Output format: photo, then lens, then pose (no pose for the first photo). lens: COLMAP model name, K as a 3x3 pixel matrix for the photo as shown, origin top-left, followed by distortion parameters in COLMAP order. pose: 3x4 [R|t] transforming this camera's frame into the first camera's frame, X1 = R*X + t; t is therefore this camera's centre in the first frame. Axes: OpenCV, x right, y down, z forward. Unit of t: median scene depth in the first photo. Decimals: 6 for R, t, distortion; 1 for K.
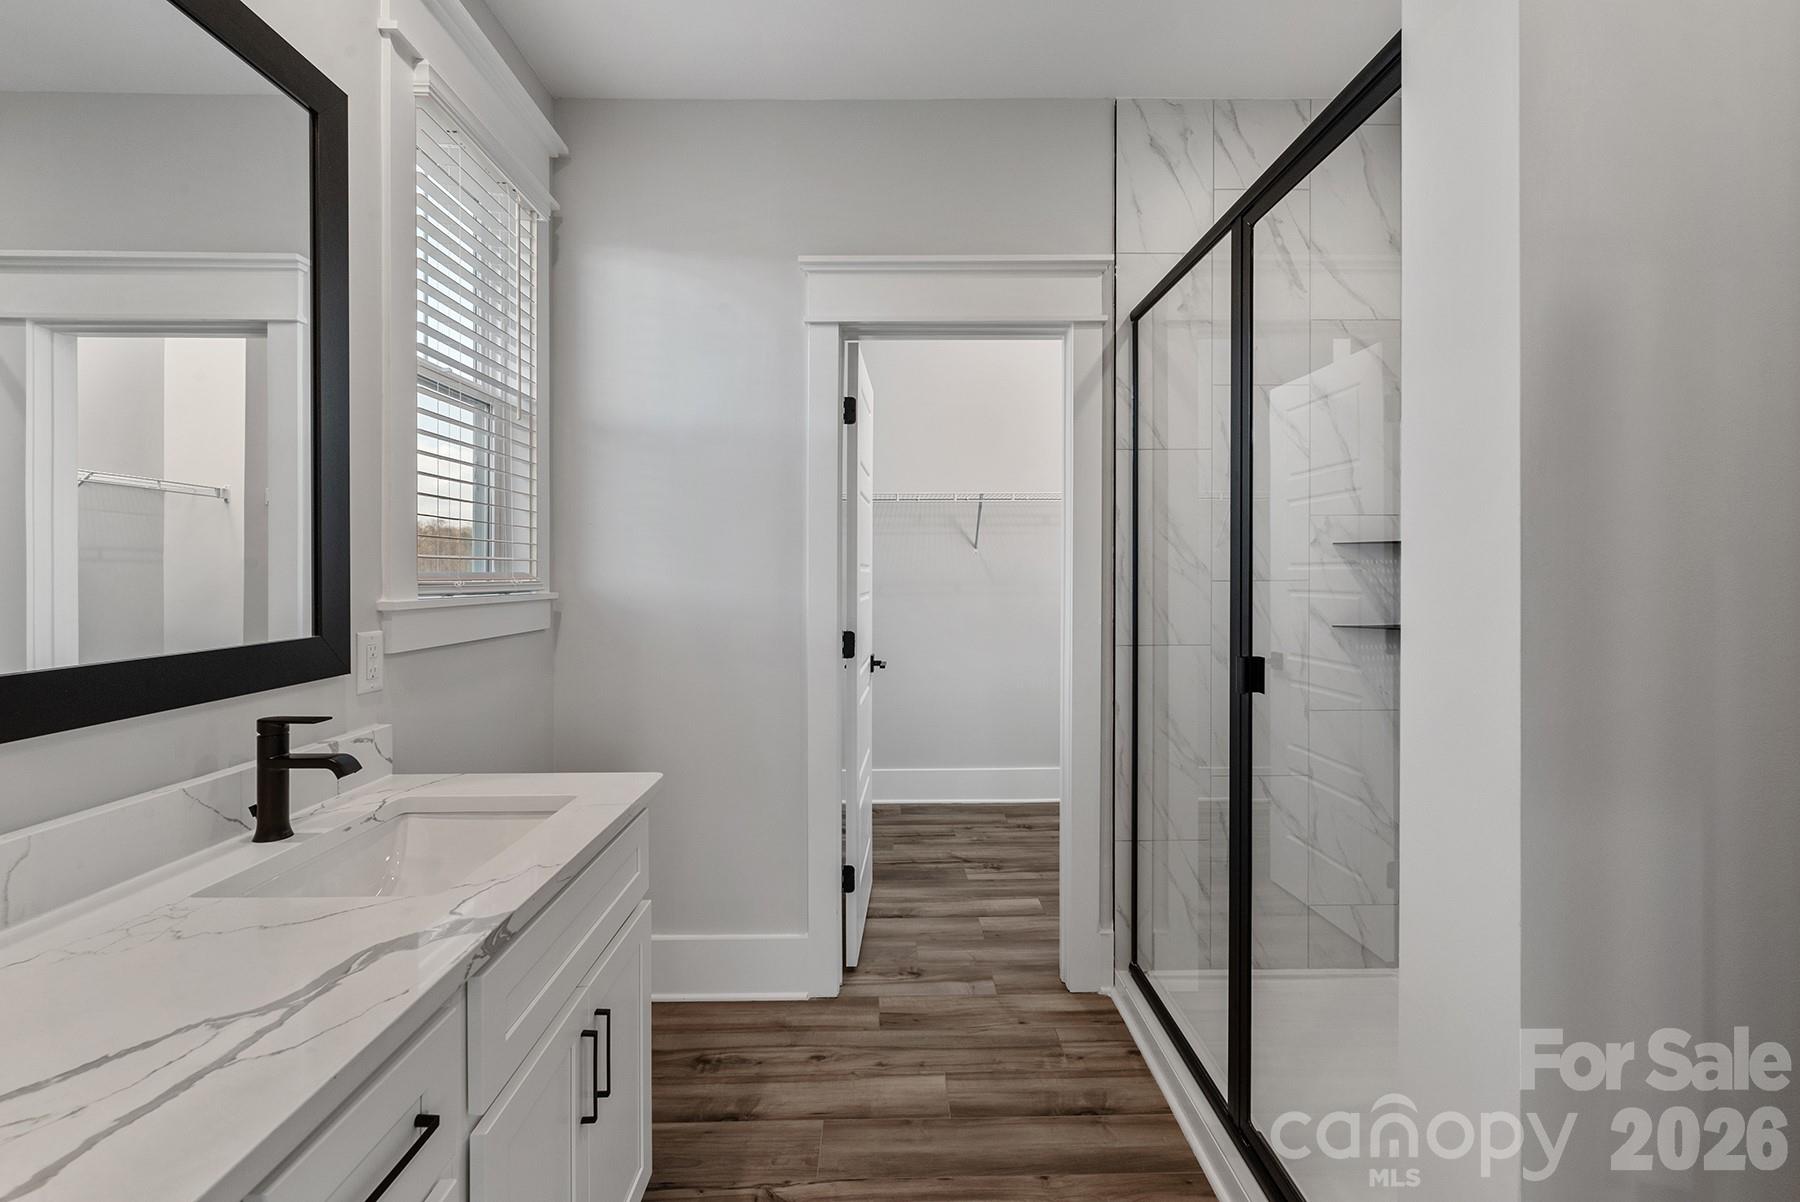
lens RADIAL K [[783.2, 0, 898.5], [0, 783.2, 580.0], [0, 0, 1]] dist [0.002014, -0.001163]
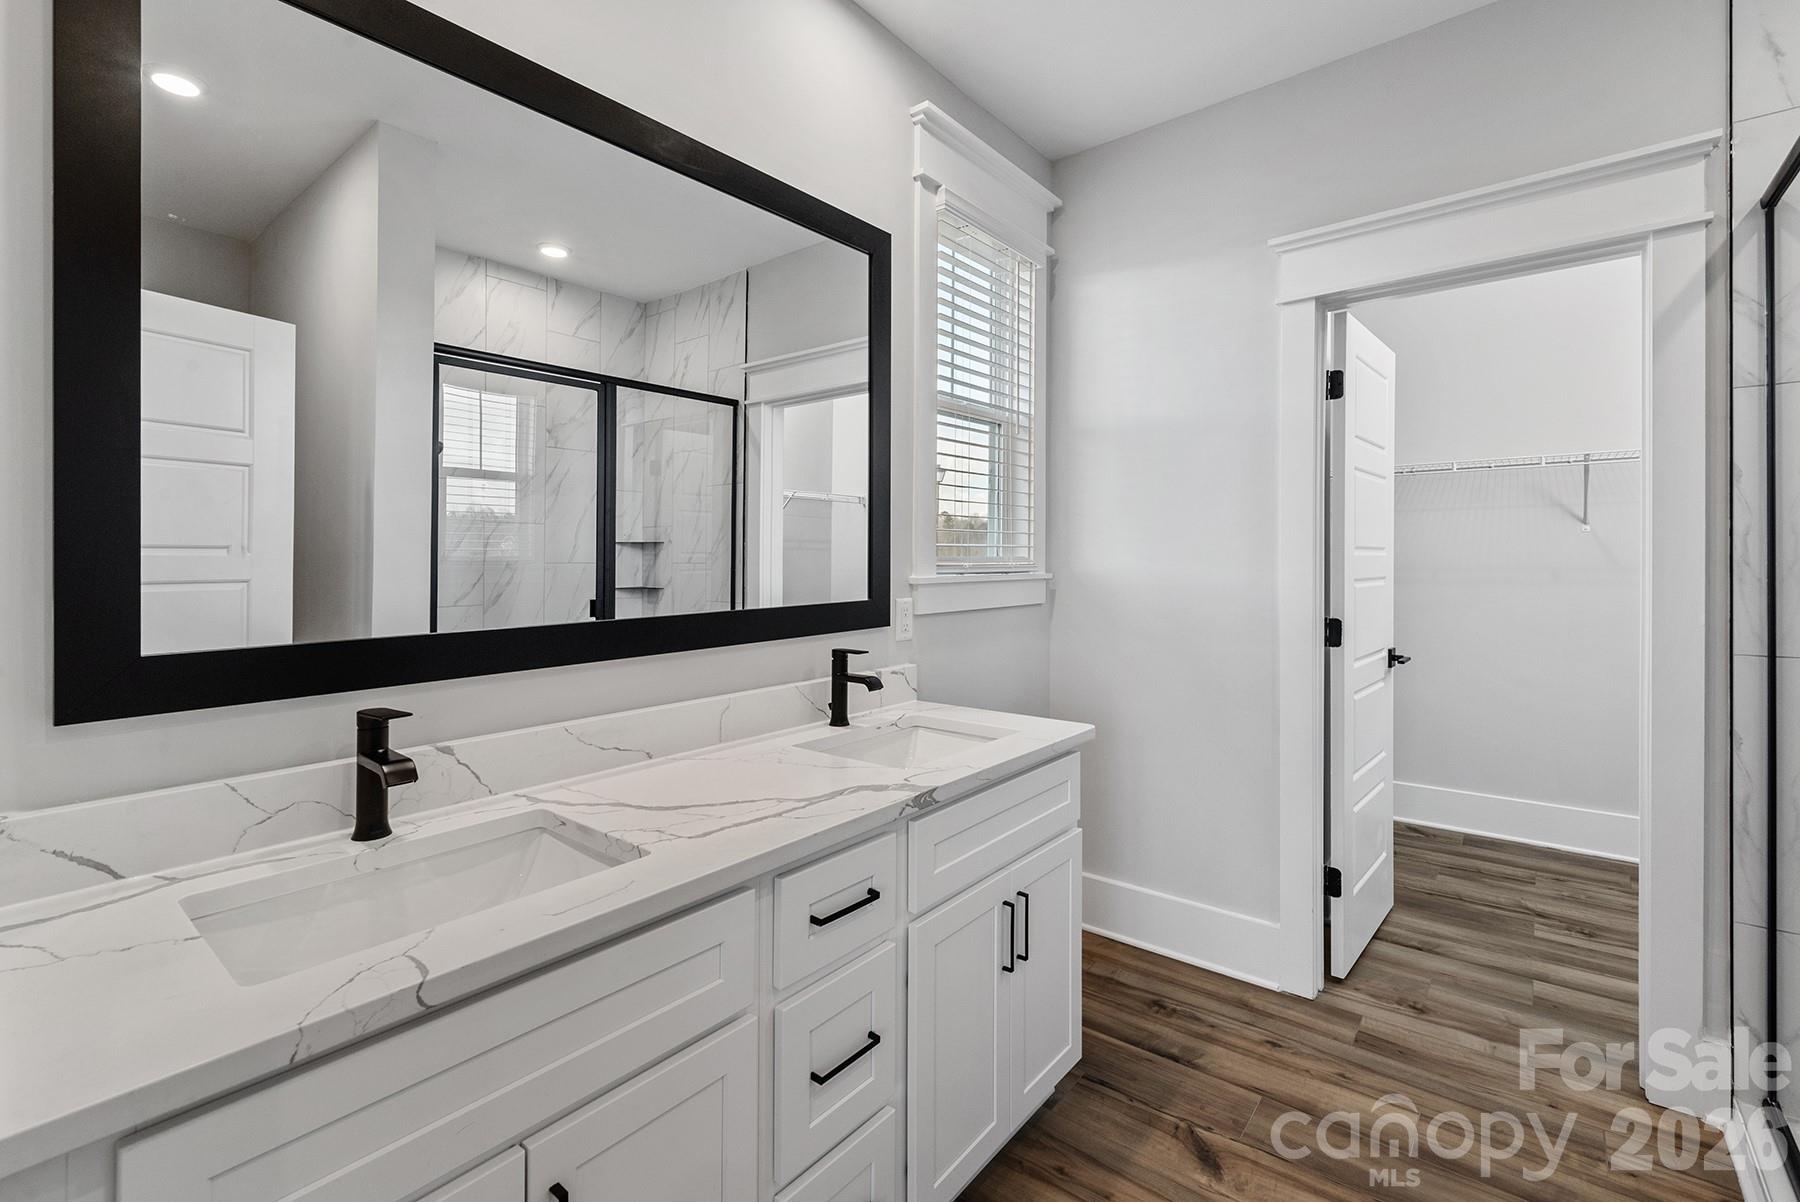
lens RADIAL K [[798.7, 0, 895.3], [0, 798.7, 545.8], [0, 0, 1]] dist [-0.000907, -0.000560]
pose [[0.764139, -0.010709, -0.644963, 0.169245], [-0.003677, 0.999774, -0.020958, 0.000267], [0.645041, 0.018386, 0.763927, -0.084385]]
